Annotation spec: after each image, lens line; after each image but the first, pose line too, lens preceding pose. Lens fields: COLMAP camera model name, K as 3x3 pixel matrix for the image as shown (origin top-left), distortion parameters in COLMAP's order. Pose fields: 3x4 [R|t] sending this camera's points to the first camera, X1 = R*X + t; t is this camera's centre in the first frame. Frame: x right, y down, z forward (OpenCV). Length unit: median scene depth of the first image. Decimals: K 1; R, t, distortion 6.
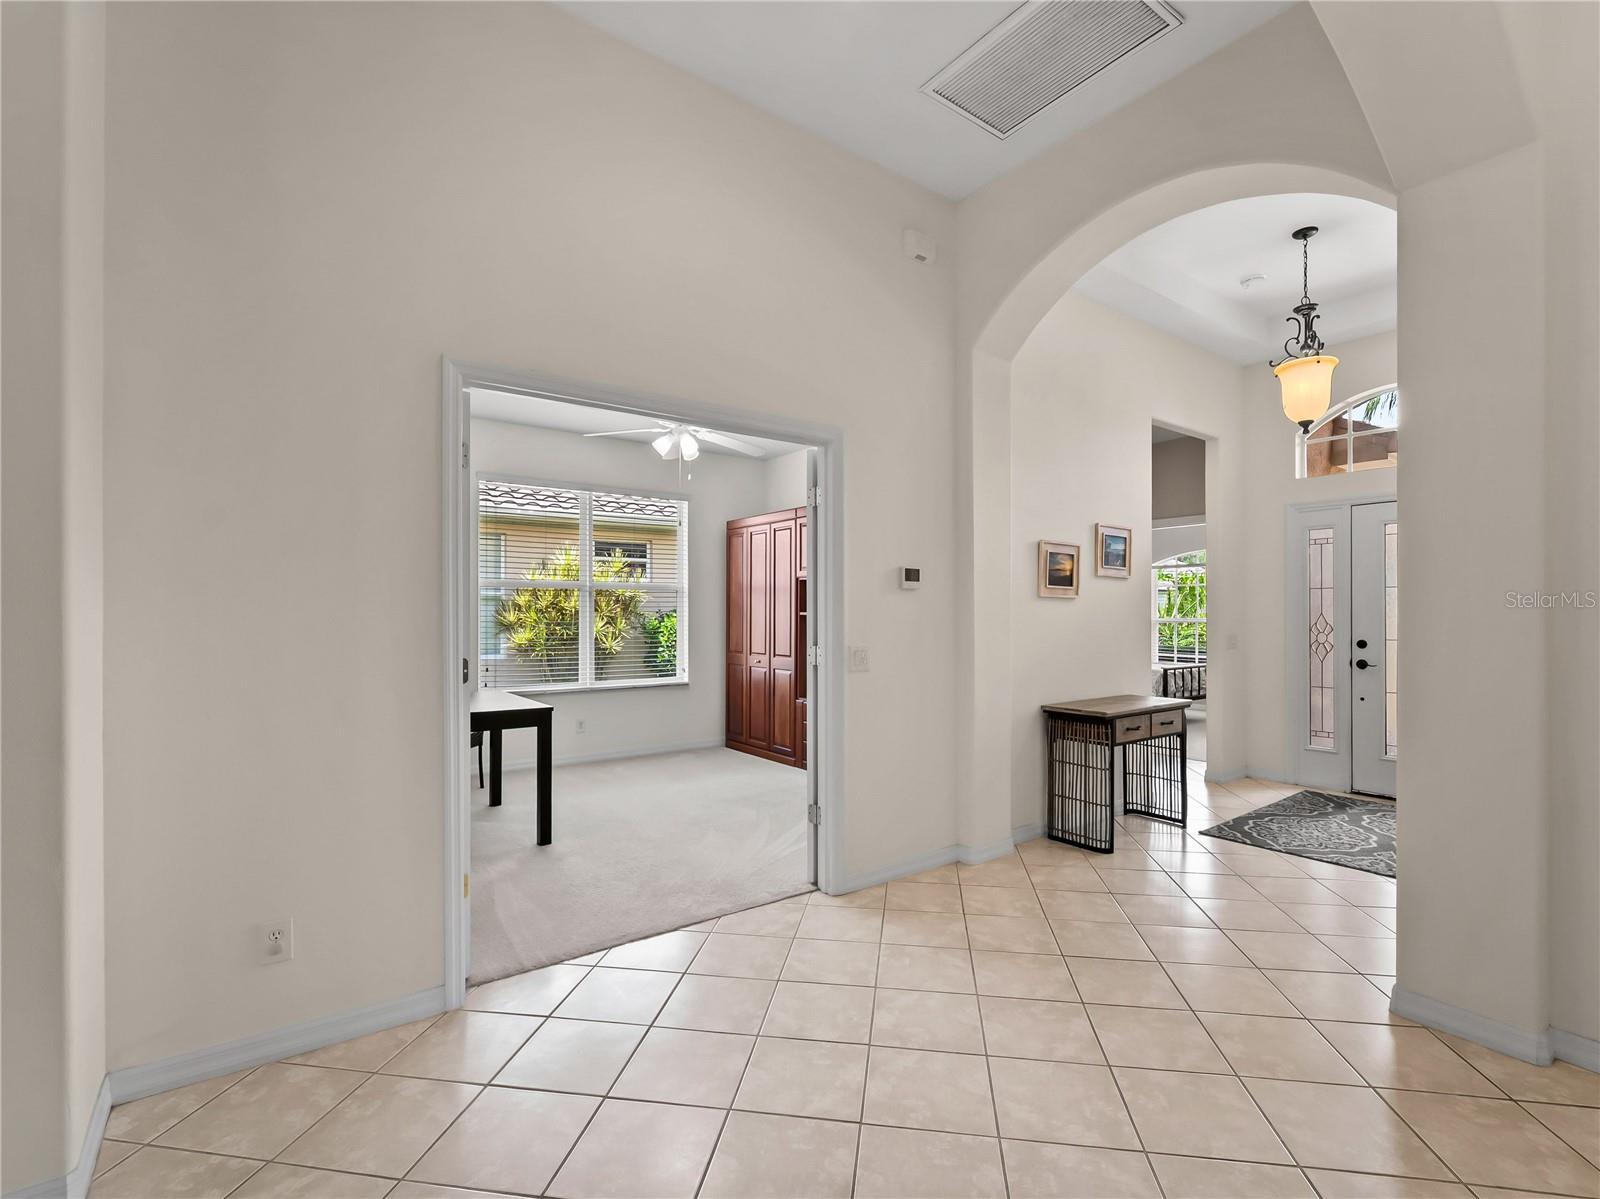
lens RADIAL K [[731.3, 0, 805.3], [0, 731.3, 622.5], [0, 0, 1]] dist [-0.000332, -0.000171]
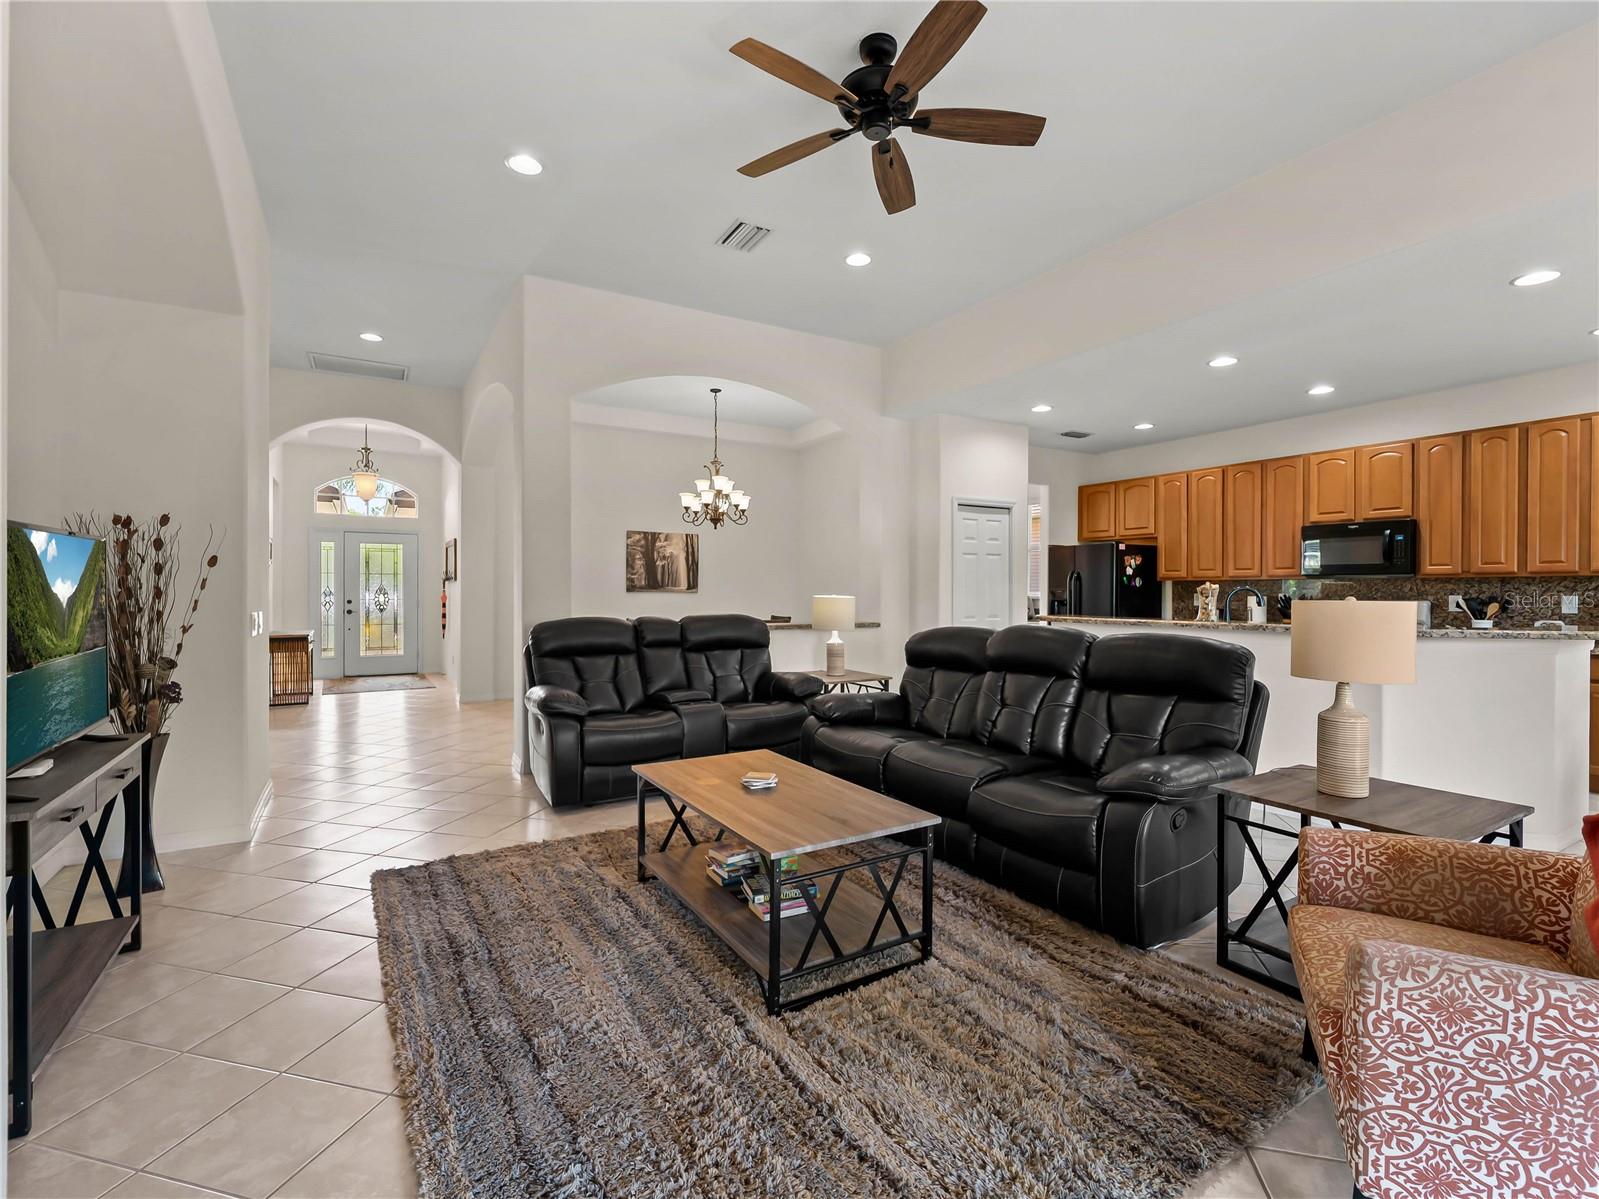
lens RADIAL K [[733.5, 0, 799.5], [0, 733.5, 599.5], [0, 0, 1]] dist [0.002125, 0.000143]
pose [[0.096872, -0.010980, 0.995236, -1.247540], [0.002783, 0.999938, 0.010761, 0.006260], [-0.995293, 0.001728, 0.096897, -0.460584]]
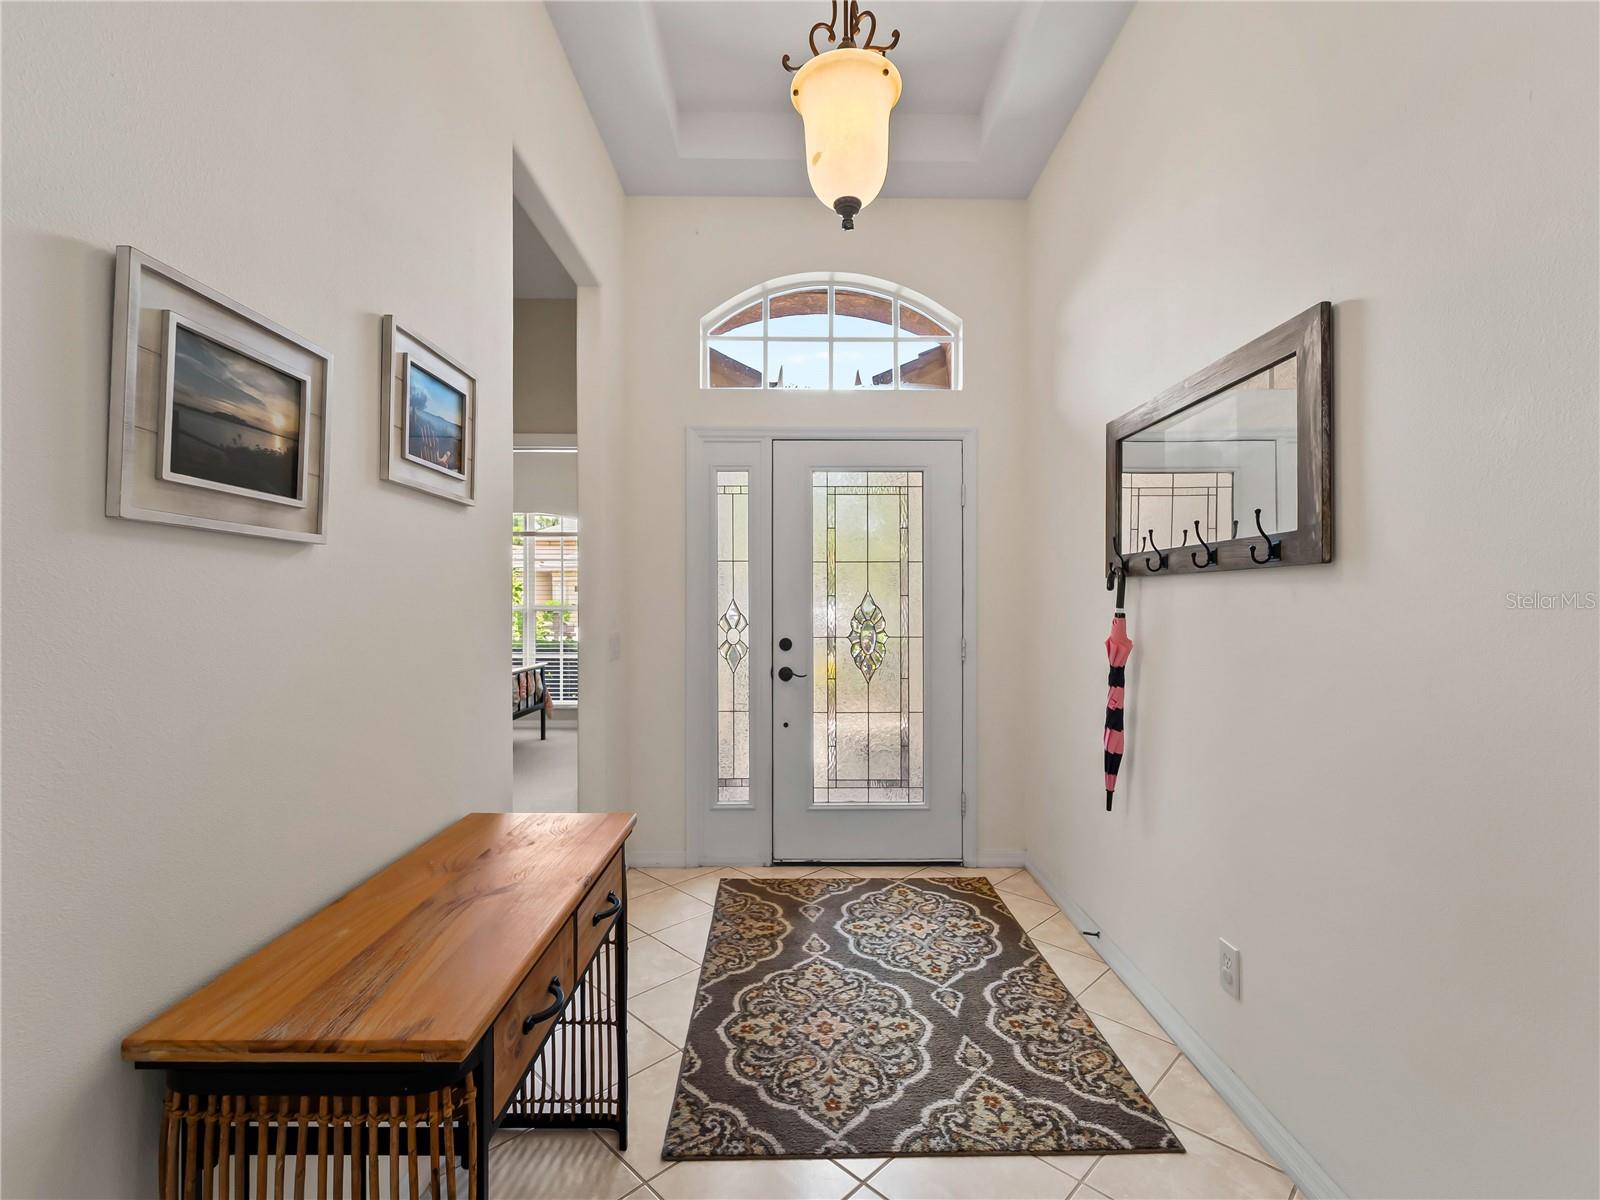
lens RADIAL K [[734.0, 0, 800.0], [0, 734.0, 600.0], [0, 0, 1]] dist [0.002125, 0.000143]
pose [[0.588921, 0.001199, 0.808190, 0.246147], [0.005059, 0.999974, -0.005170, -0.009338], [-0.808175, 0.007134, 0.588900, 0.665863]]
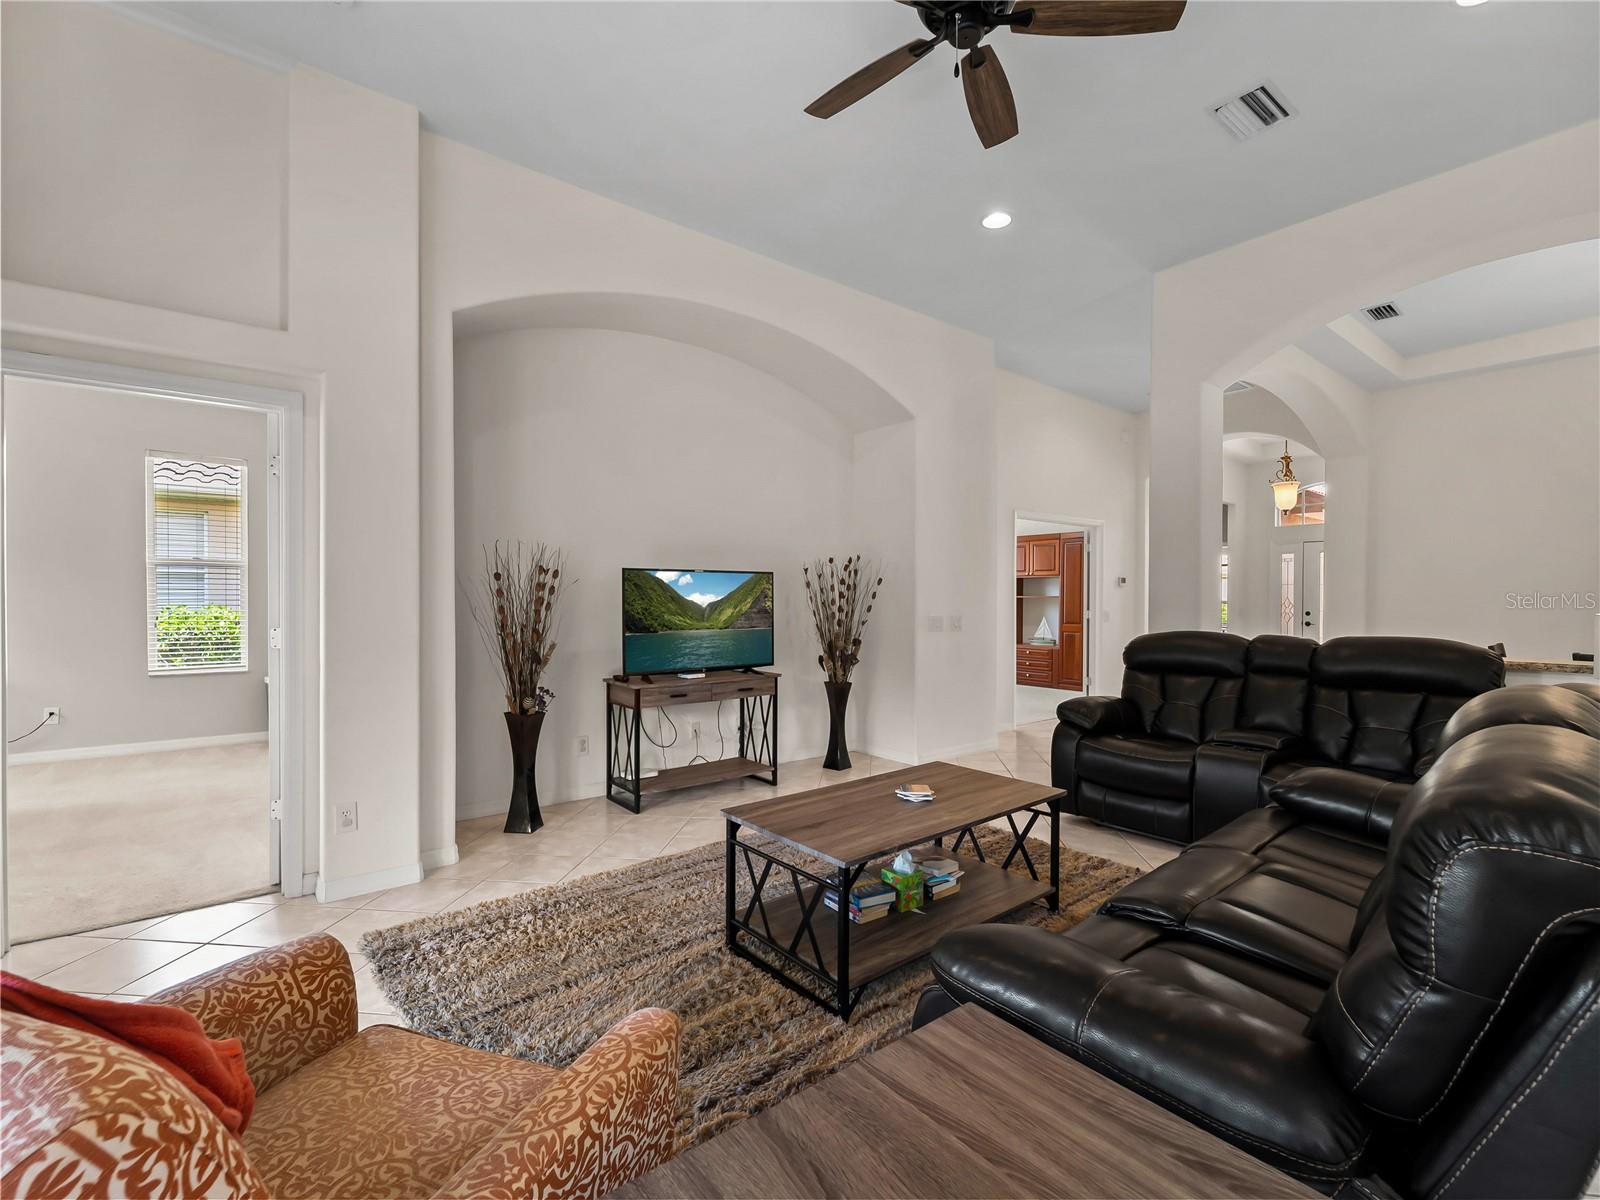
lens RADIAL K [[717.4, 0, 809.5], [0, 717.4, 614.9], [0, 0, 1]] dist [0.000511, 0.000000]
pose [[0.998793, 0.004097, 0.048938, -0.747723], [-0.004931, 0.999844, 0.016938, 0.008545], [-0.048861, -0.017158, 0.998658, -0.959166]]
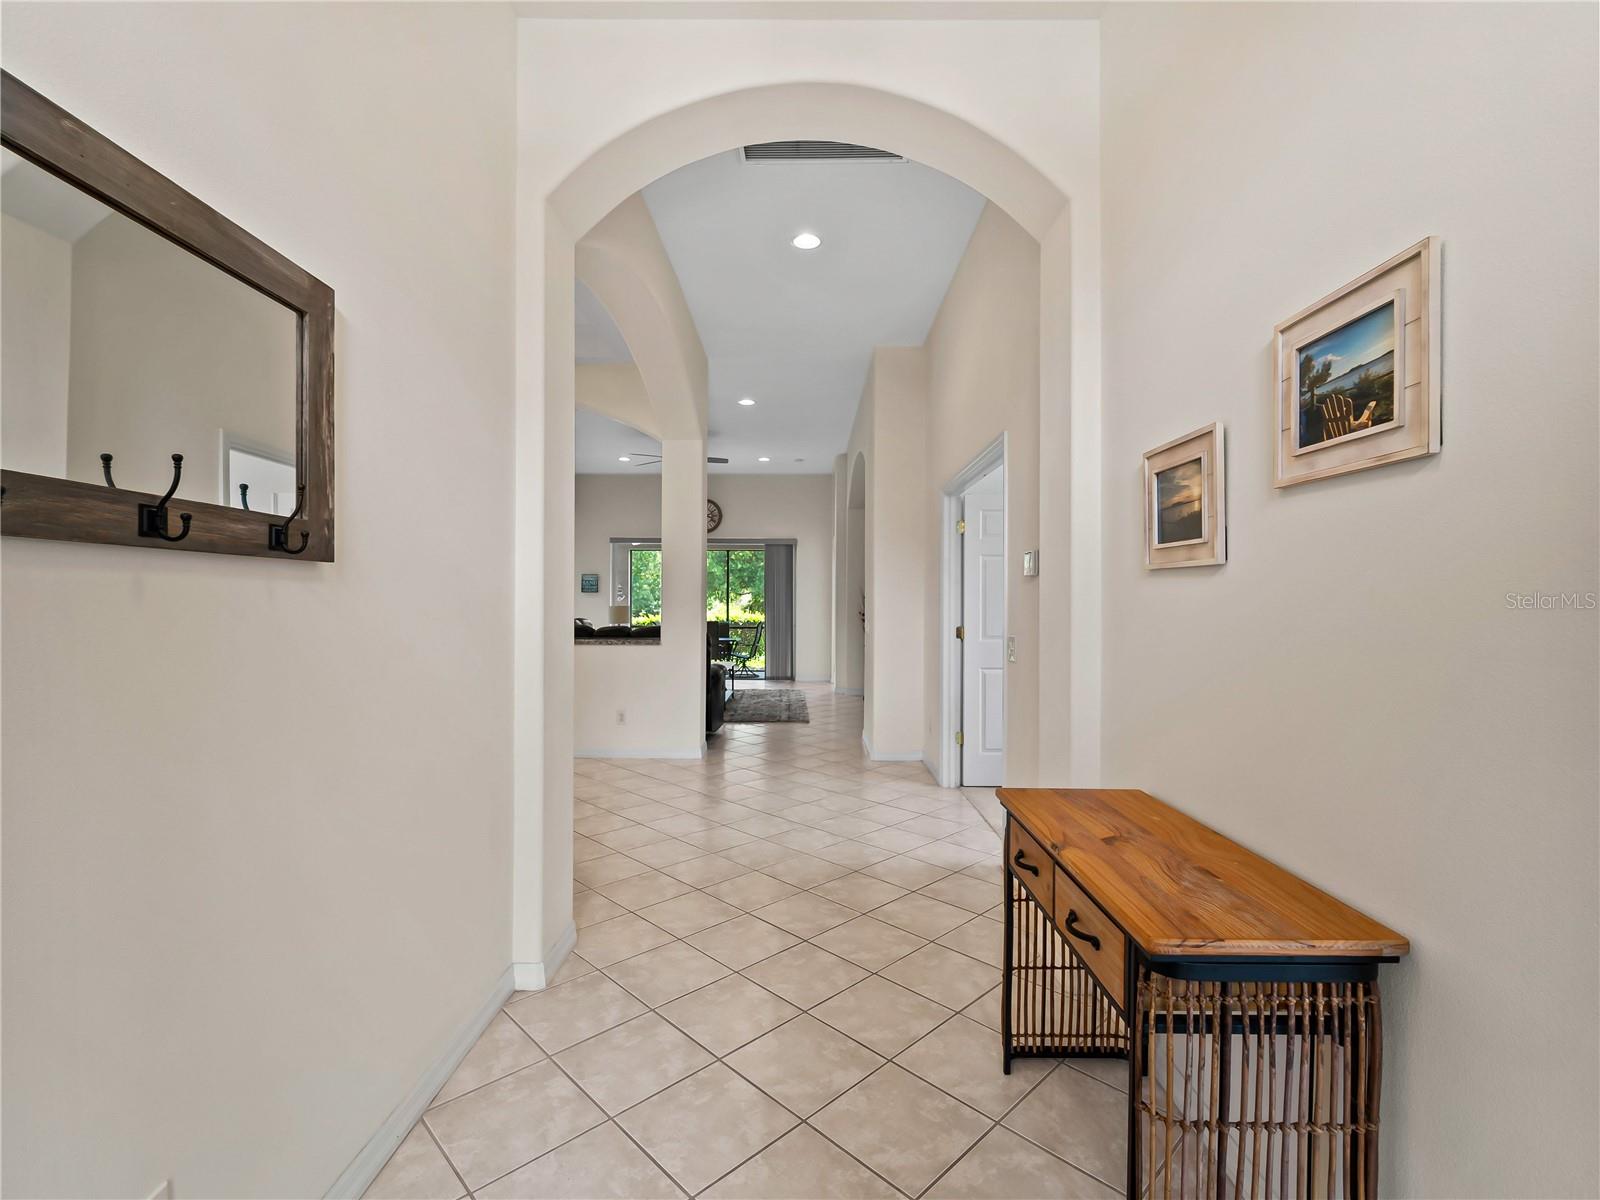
lens RADIAL K [[734.0, 0, 800.0], [0, 734.0, 600.0], [0, 0, 1]] dist [0.002125, 0.000143]
pose [[-0.605317, -0.003955, -0.795975, 0.785135], [-0.011264, 0.999930, 0.003597, -0.013260], [0.795905, 0.011143, -0.605319, 1.026057]]
